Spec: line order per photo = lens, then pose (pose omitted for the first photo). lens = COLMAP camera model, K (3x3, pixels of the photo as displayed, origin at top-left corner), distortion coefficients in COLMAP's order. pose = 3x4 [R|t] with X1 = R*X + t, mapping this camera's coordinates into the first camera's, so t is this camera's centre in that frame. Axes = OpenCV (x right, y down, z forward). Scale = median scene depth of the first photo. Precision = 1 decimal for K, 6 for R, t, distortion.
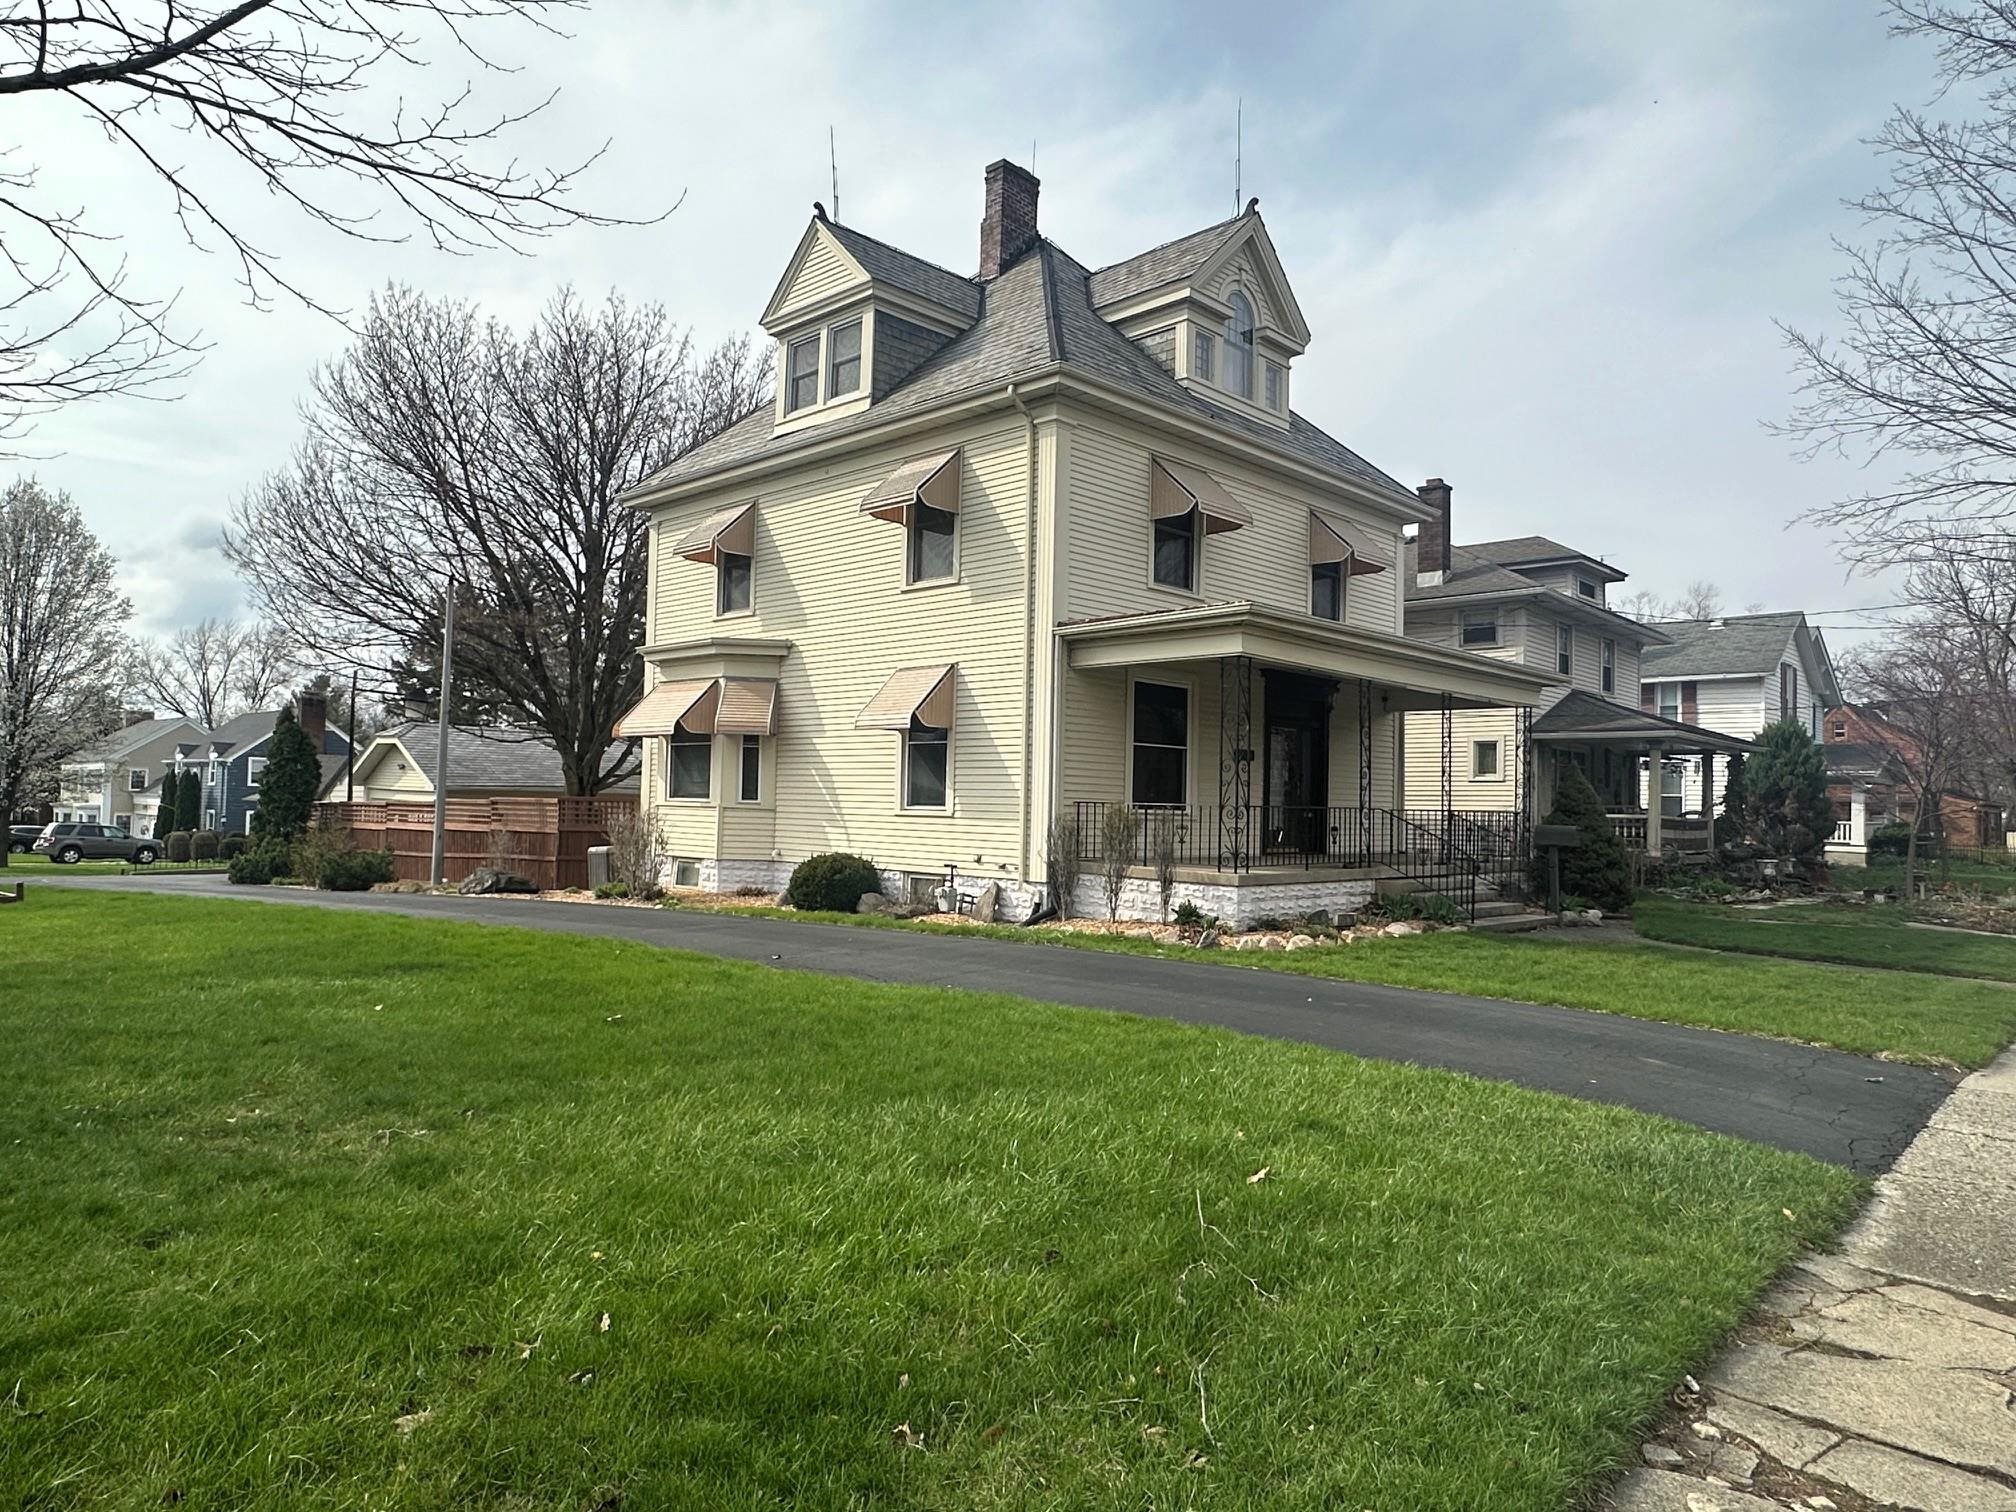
lens RADIAL K [[1285.5, 0, 1008.0], [0, 1285.5, 756.0], [0, 0, 1]] dist [-0.006269, 0.000024]
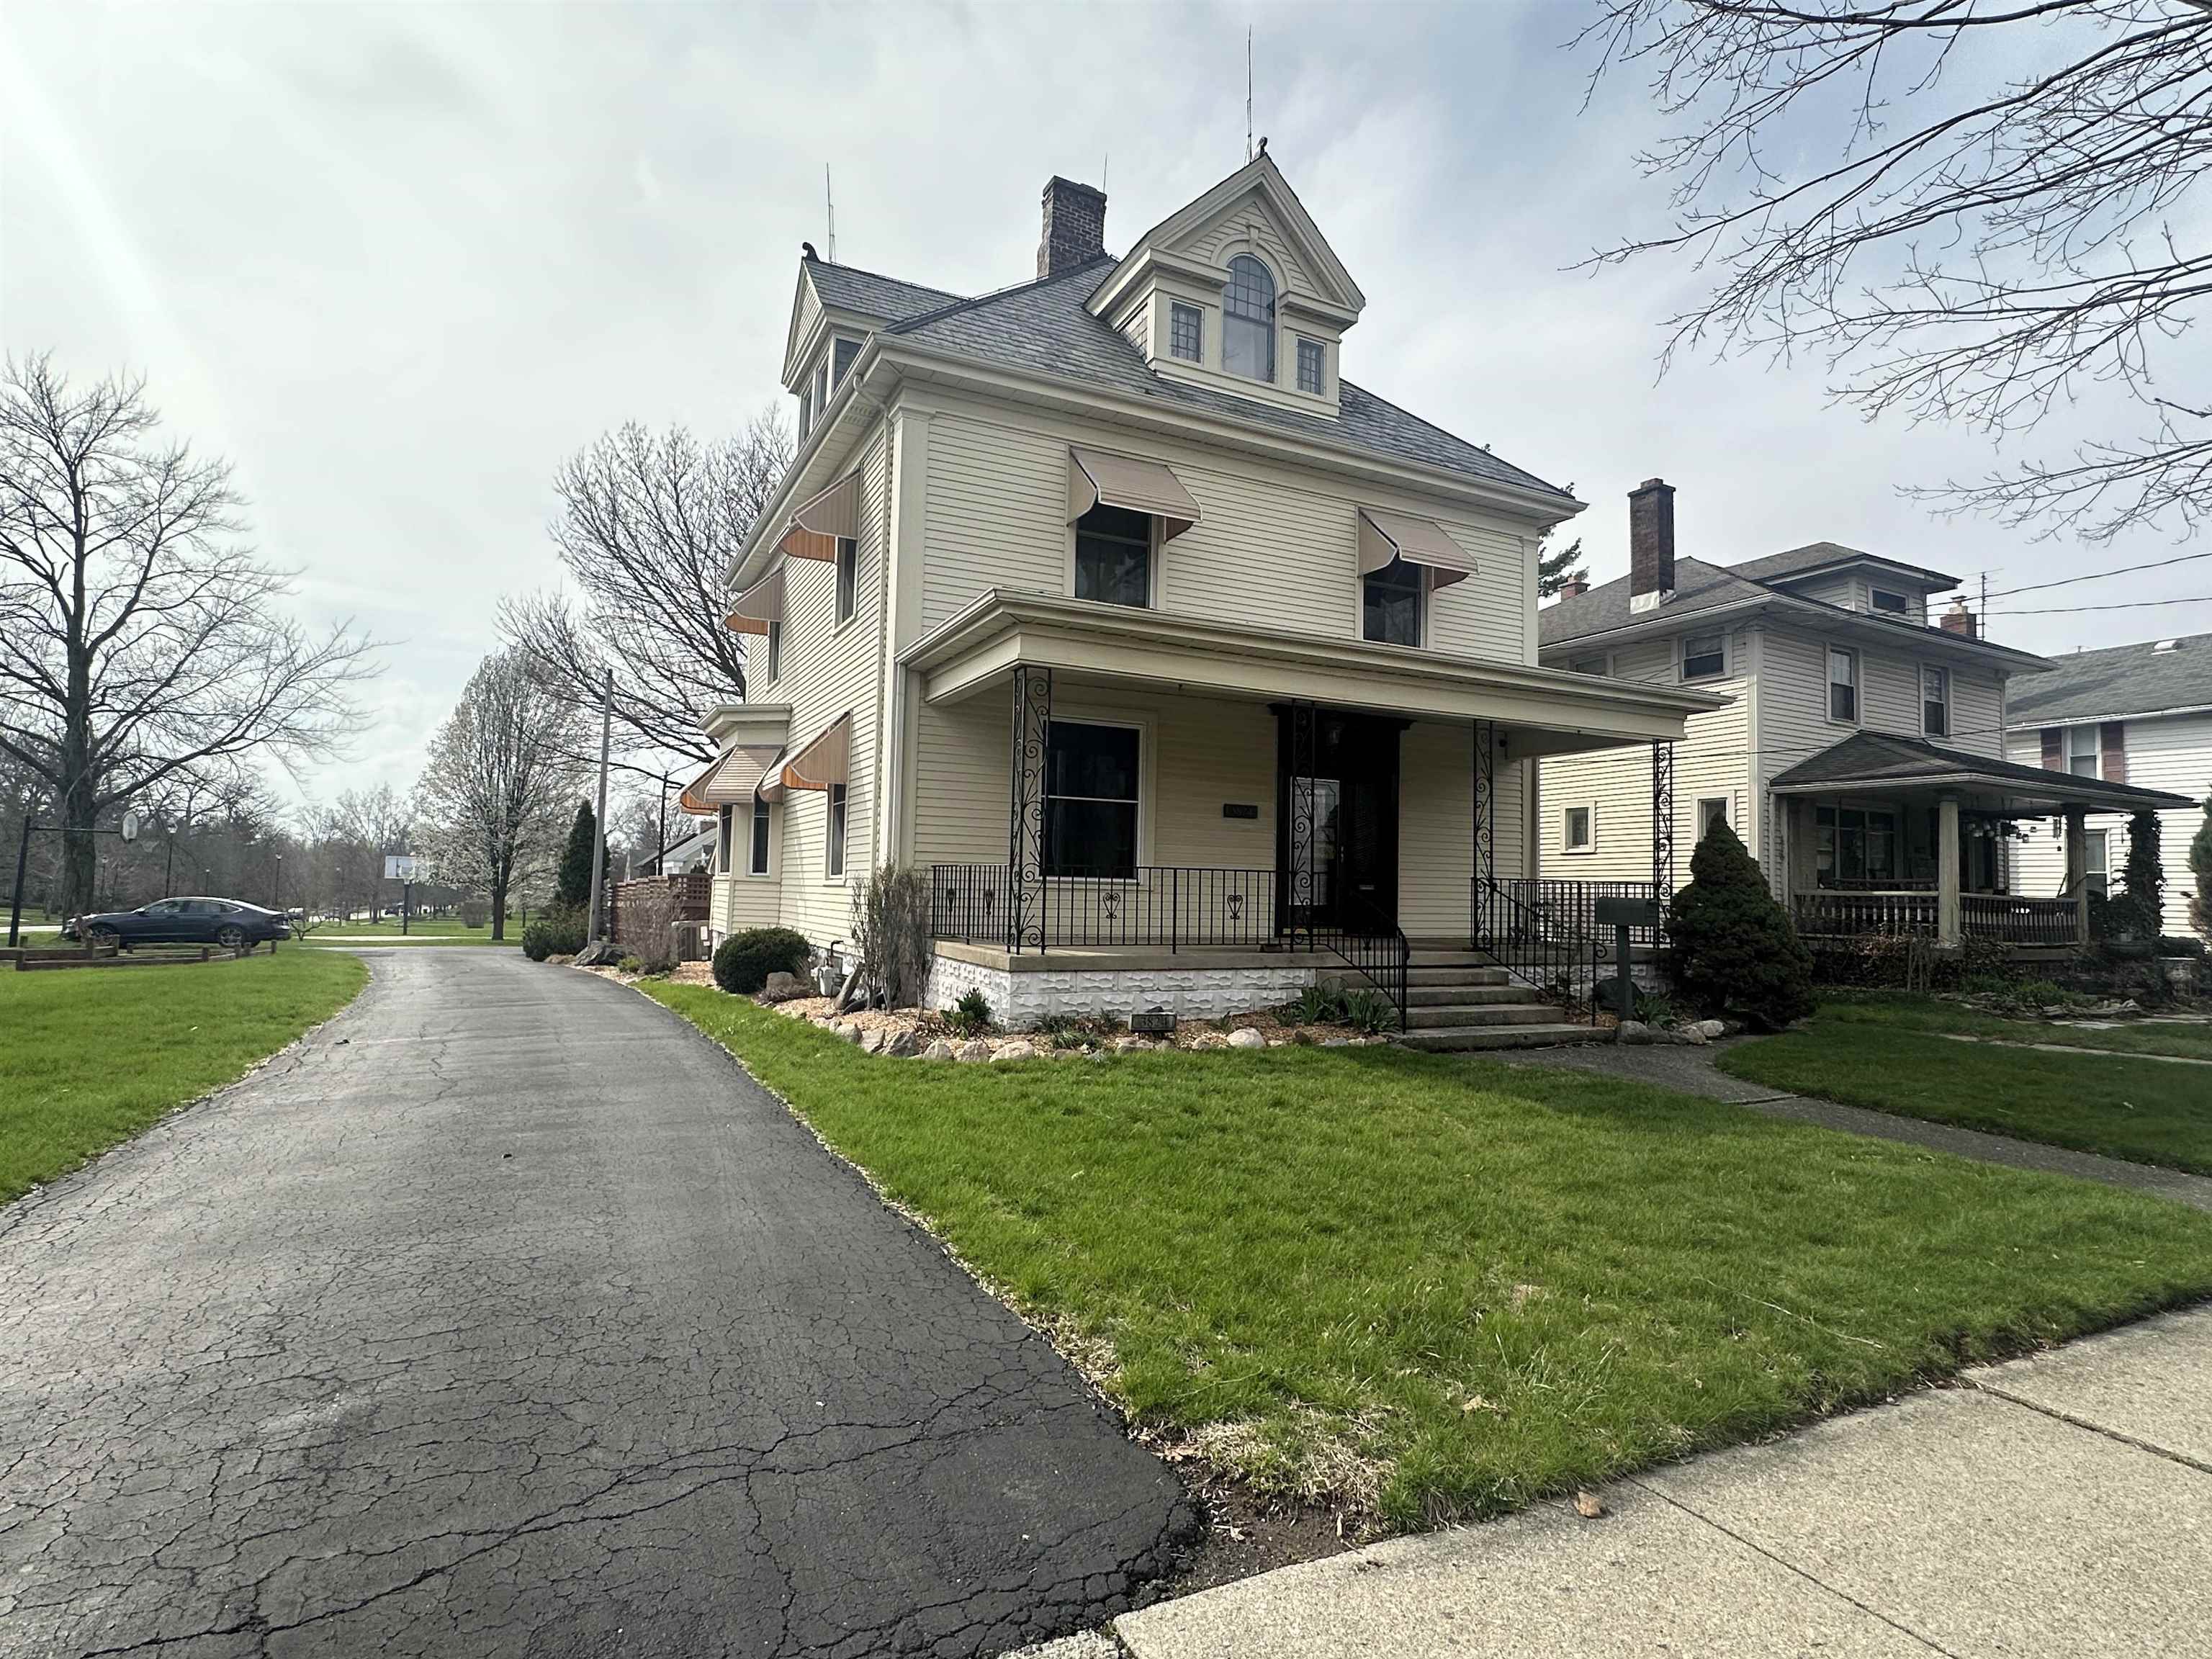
lens RADIAL K [[1143.7, 0, 1107.7], [0, 1143.7, 817.1], [0, 0, 1]] dist [0.001810, -0.000751]
pose [[0.944106, -0.023418, -0.328808, 0.319912], [0.011941, 0.999248, -0.036883, 0.026512], [0.329425, 0.030895, 0.943676, 0.278095]]
